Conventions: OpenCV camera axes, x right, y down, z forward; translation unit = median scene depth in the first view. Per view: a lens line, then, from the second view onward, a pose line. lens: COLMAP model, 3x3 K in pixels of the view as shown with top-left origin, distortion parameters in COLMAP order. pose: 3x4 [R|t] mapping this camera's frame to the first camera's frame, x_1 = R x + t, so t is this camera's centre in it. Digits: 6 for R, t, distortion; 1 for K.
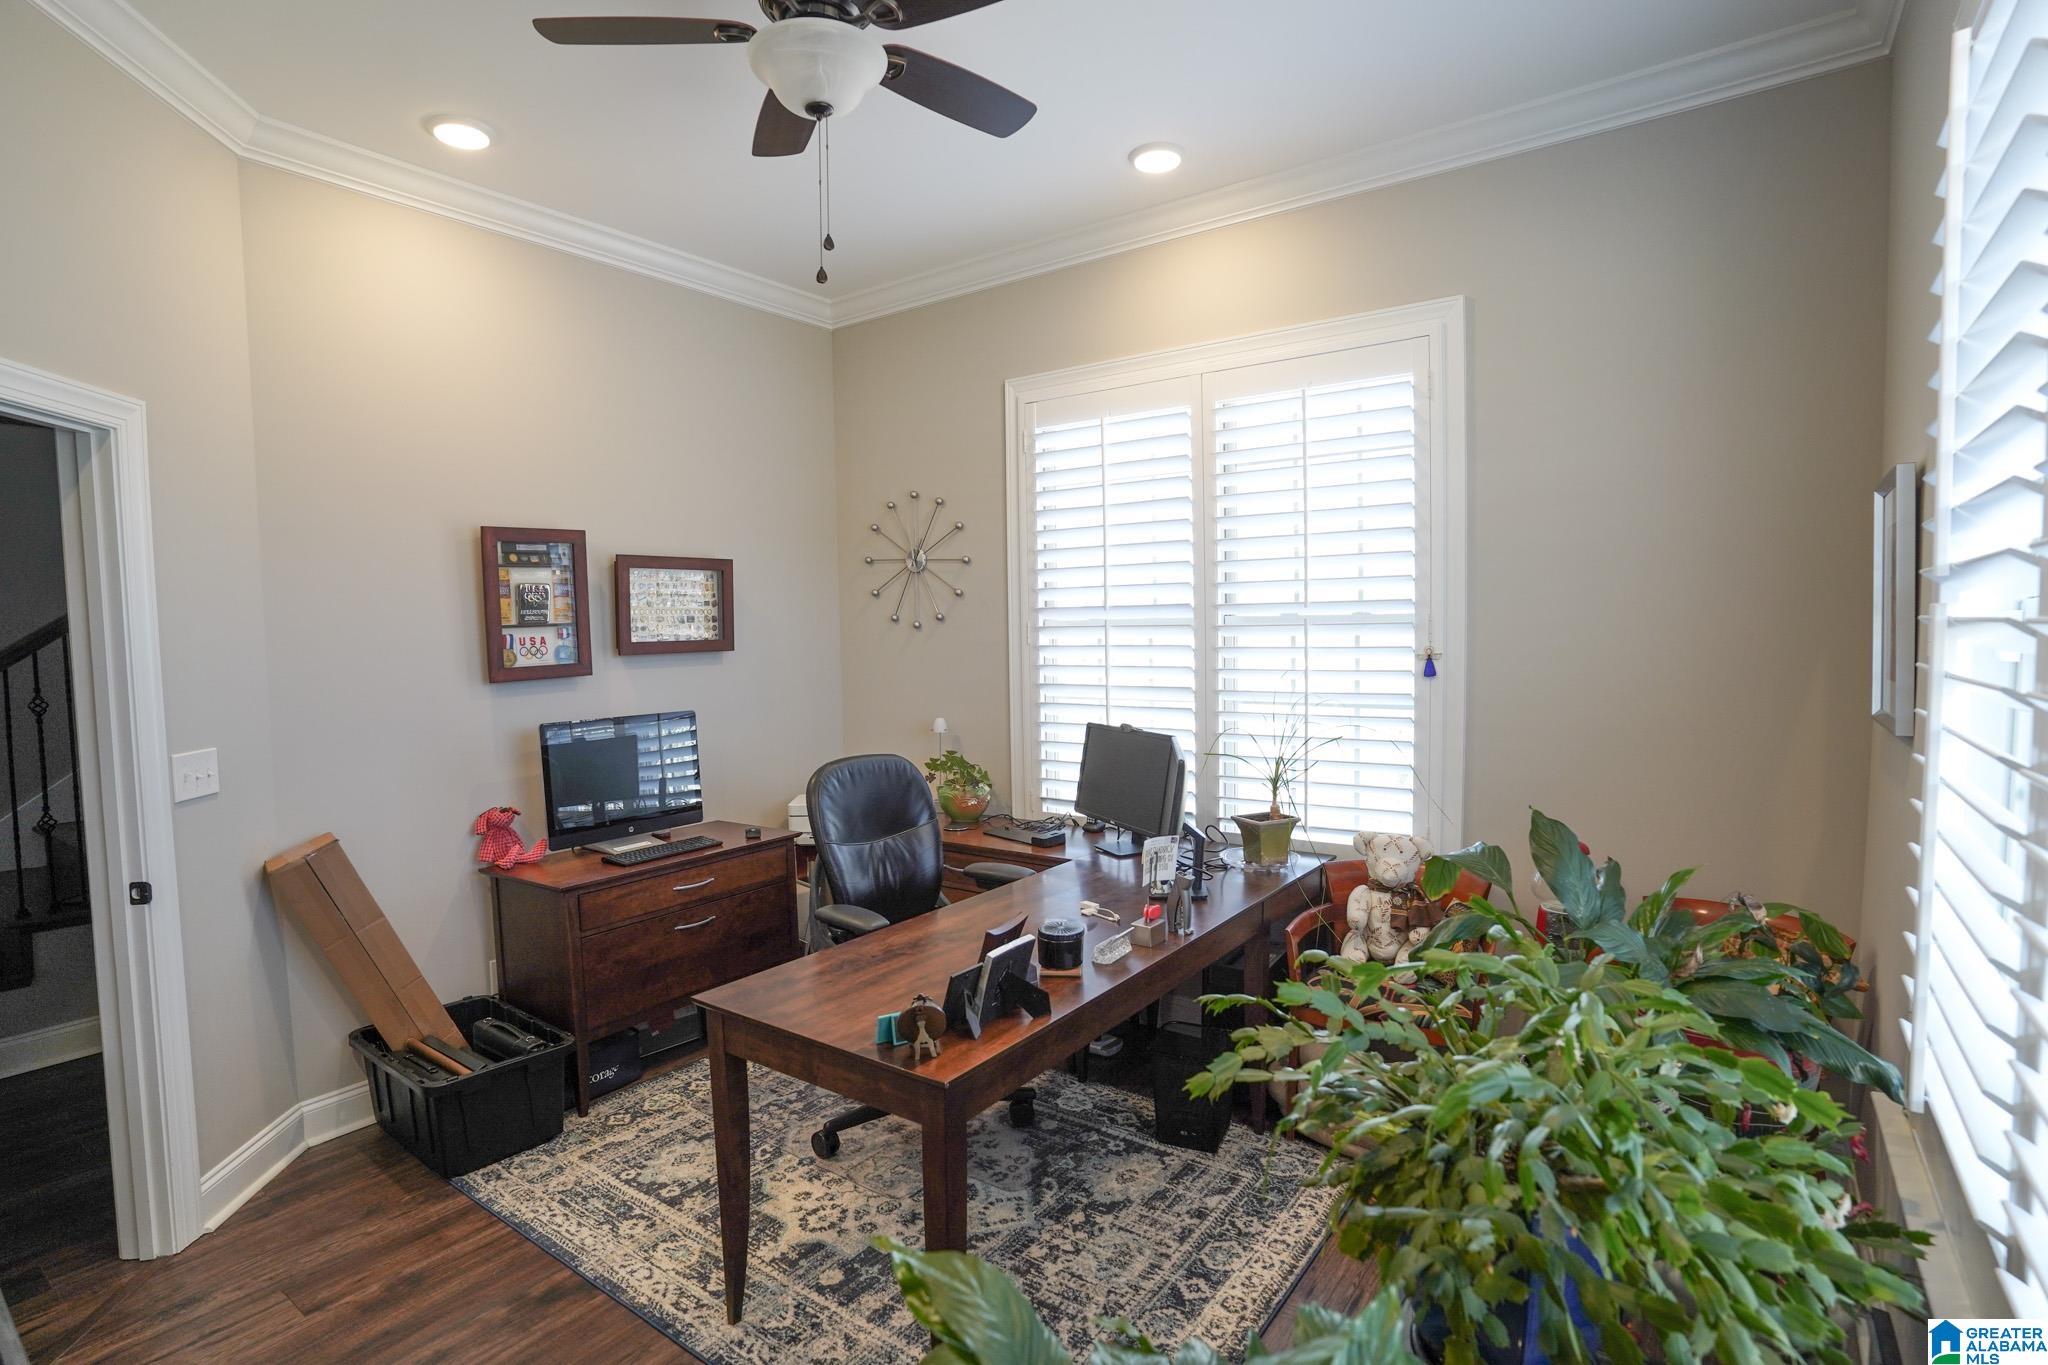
lens RADIAL K [[1004.4, 0, 1026.3], [0, 1004.4, 691.6], [0, 0, 1]] dist [-0.070193, 0.026511]
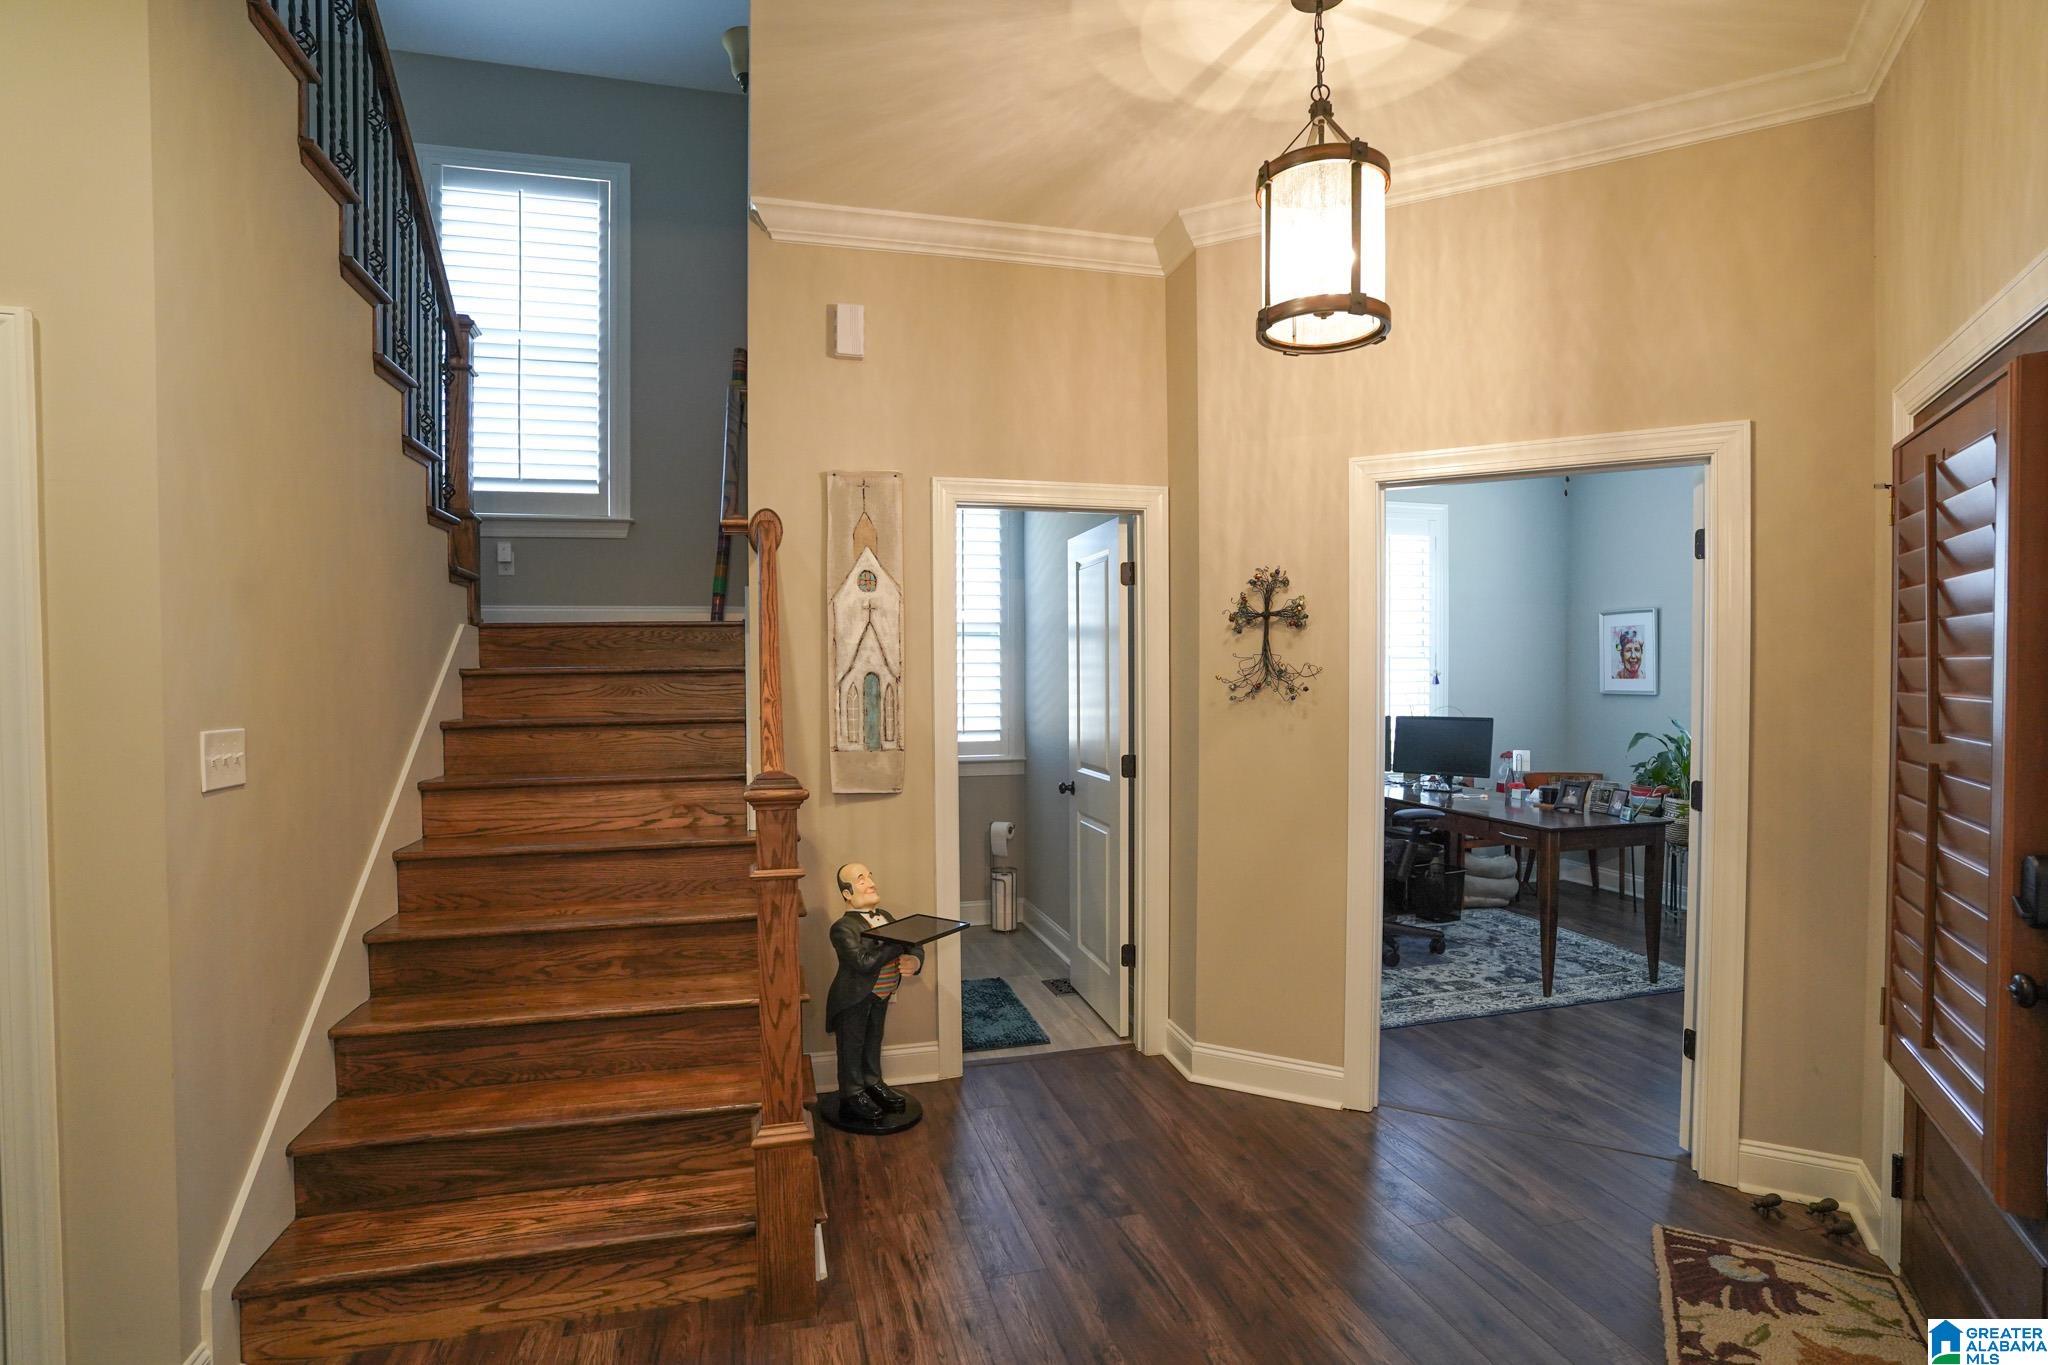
lens RADIAL K [[1004.4, 0, 1026.2], [0, 1004.4, 698.0], [0, 0, 1]] dist [-0.070193, 0.026511]
pose [[0.627855, -0.012349, 0.778232, -1.807760], [0.041843, 0.998964, -0.017907, 0.016379], [-0.777205, 0.043806, 0.627721, 0.382081]]
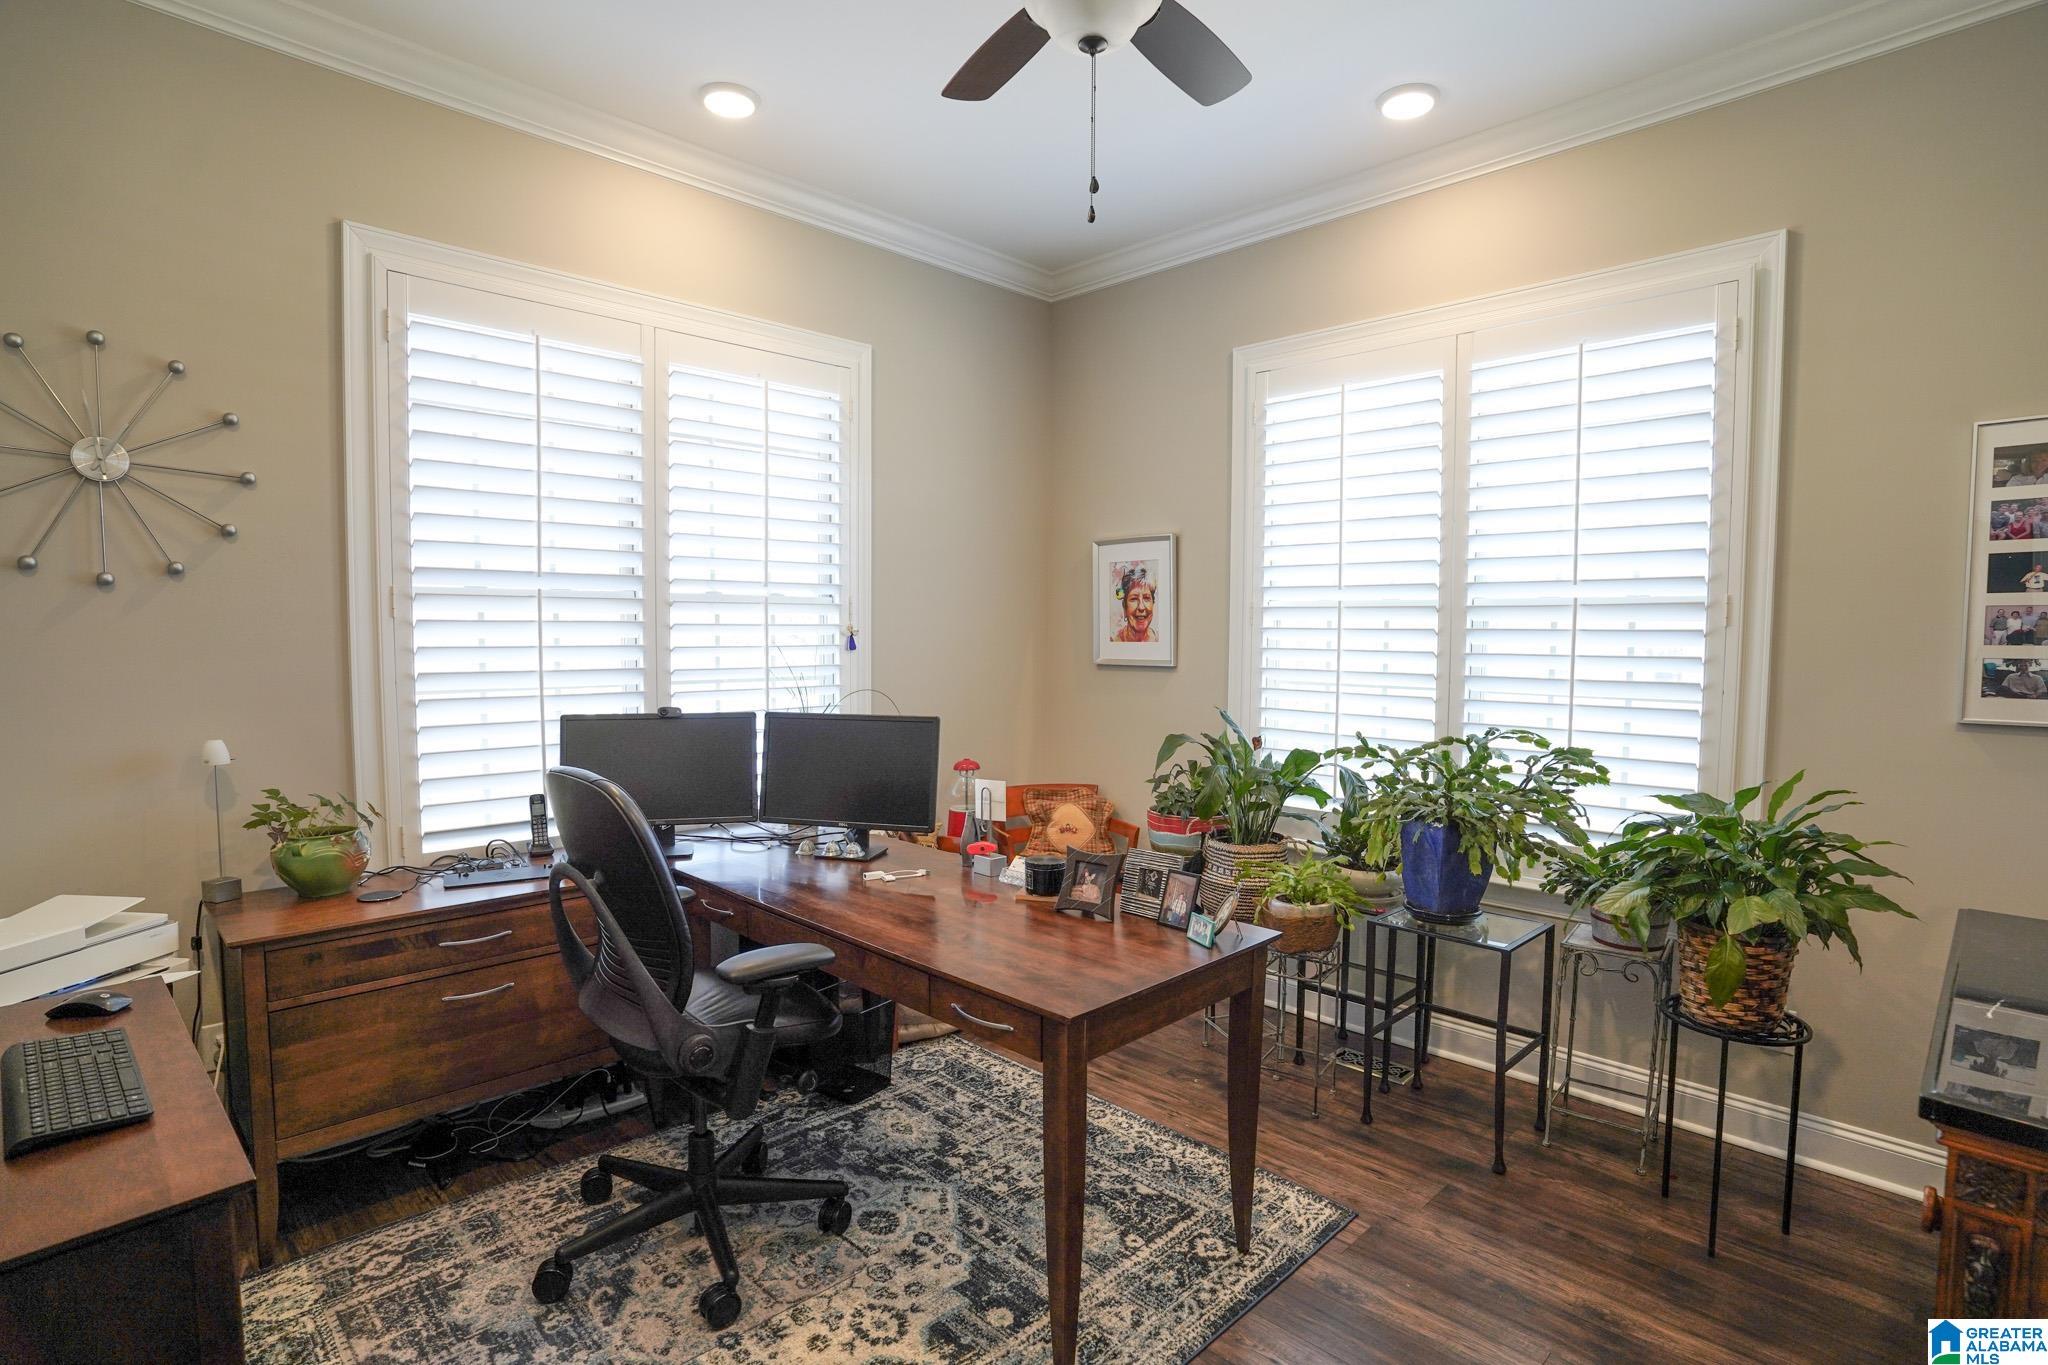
lens RADIAL K [[1004.4, 0, 1029.3], [0, 1004.4, 687.0], [0, 0, 1]] dist [-0.070193, 0.026511]
pose [[0.159442, -0.042725, 0.986282, -0.798113], [0.050598, 0.998104, 0.035058, -0.001487], [-0.985910, 0.044315, 0.161301, 0.614661]]
